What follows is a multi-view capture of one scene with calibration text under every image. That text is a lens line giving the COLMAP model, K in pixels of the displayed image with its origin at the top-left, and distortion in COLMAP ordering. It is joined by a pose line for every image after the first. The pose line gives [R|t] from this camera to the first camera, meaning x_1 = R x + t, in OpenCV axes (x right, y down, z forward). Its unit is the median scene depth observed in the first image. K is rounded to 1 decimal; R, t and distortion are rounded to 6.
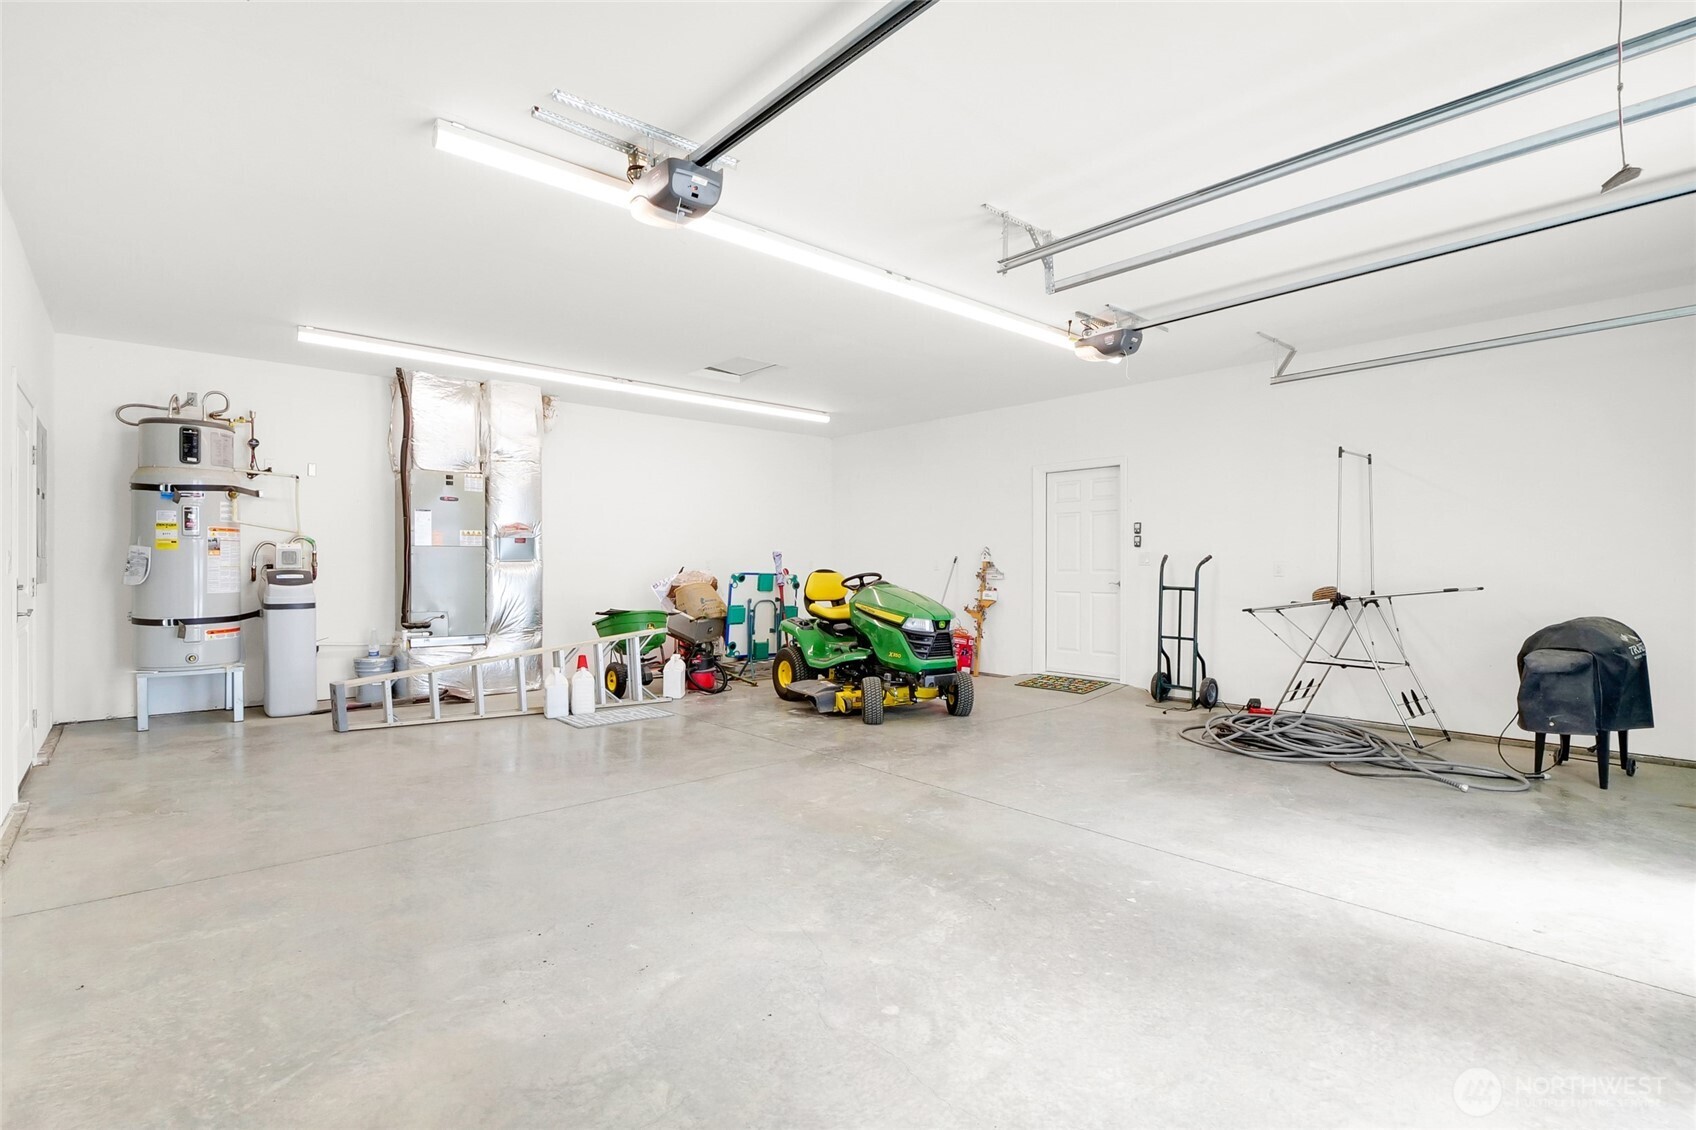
lens RADIAL K [[804.5, 0, 848.0], [0, 804.5, 565.0], [0, 0, 1]] dist [-0.011868, -0.000344]
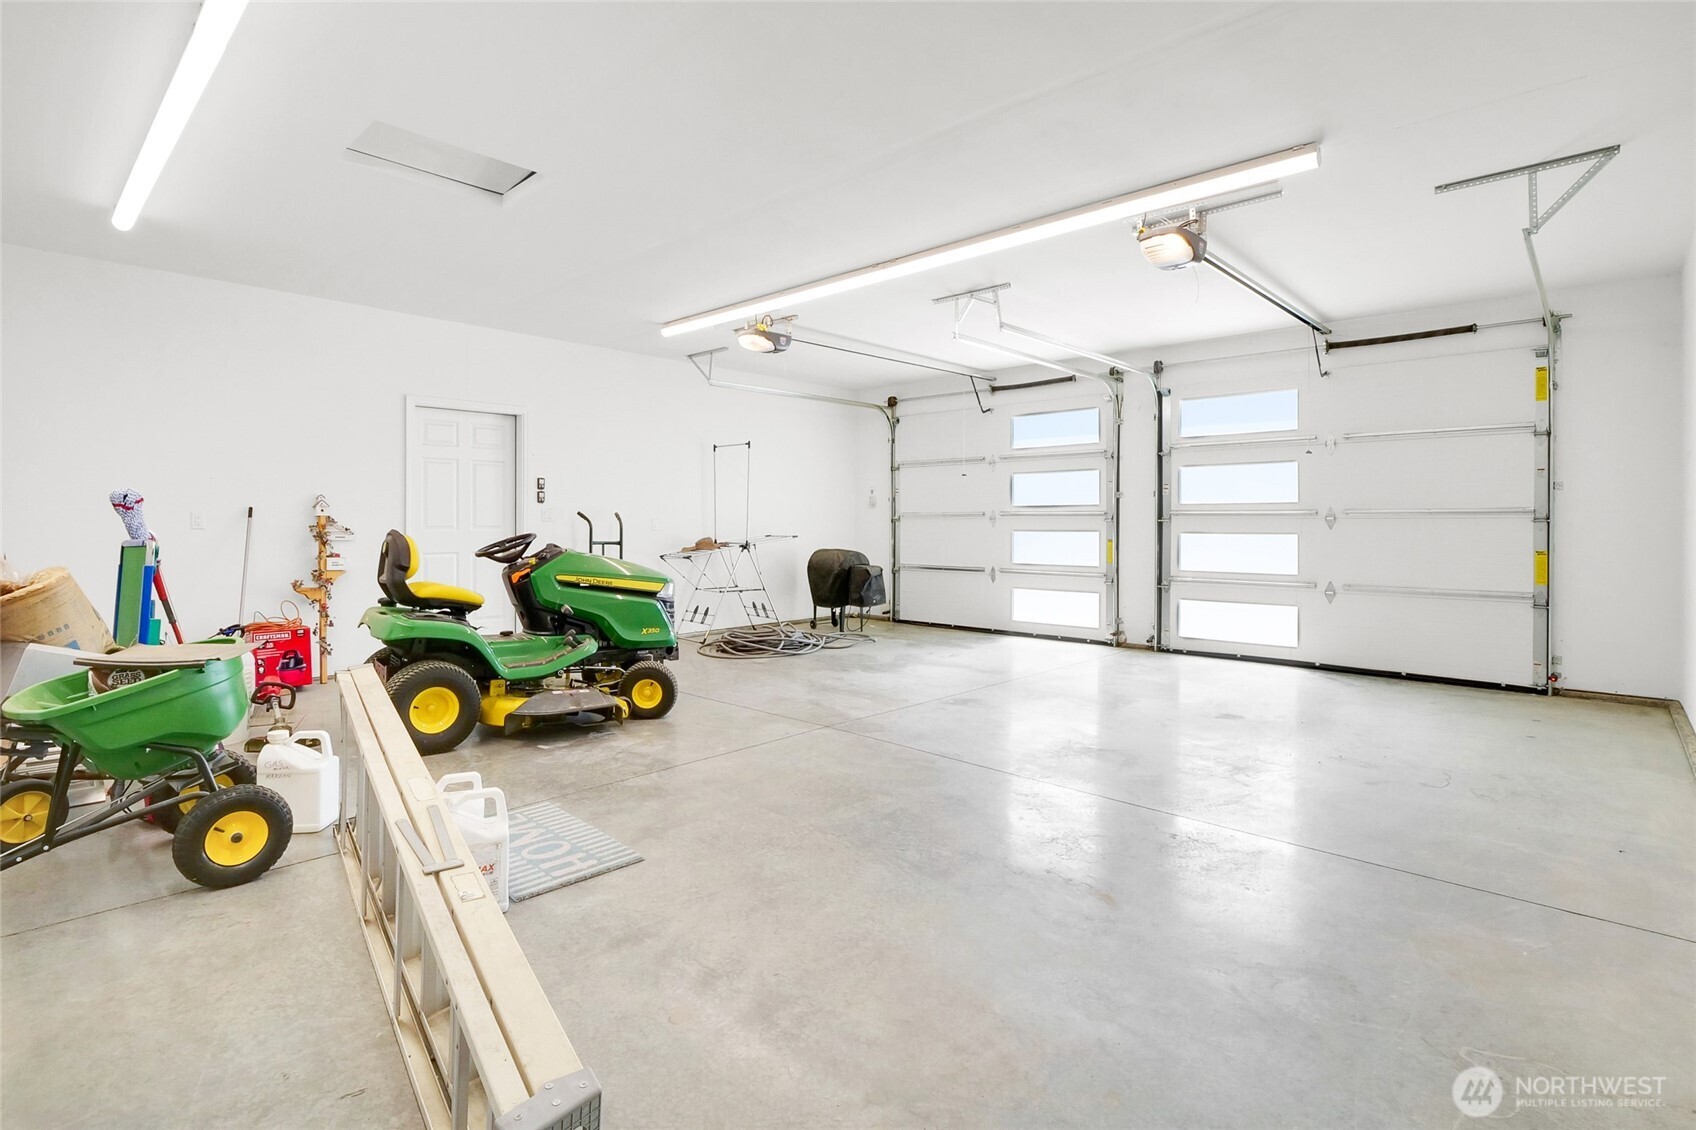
lens RADIAL K [[808.0, 0, 847.3], [0, 808.0, 522.7], [0, 0, 1]] dist [-0.000437, 0.000108]
pose [[-0.091430, -0.003187, 0.995806, -0.769756], [-0.006468, 0.999976, 0.002606, -0.003318], [-0.995791, -0.006203, -0.091448, 0.848949]]
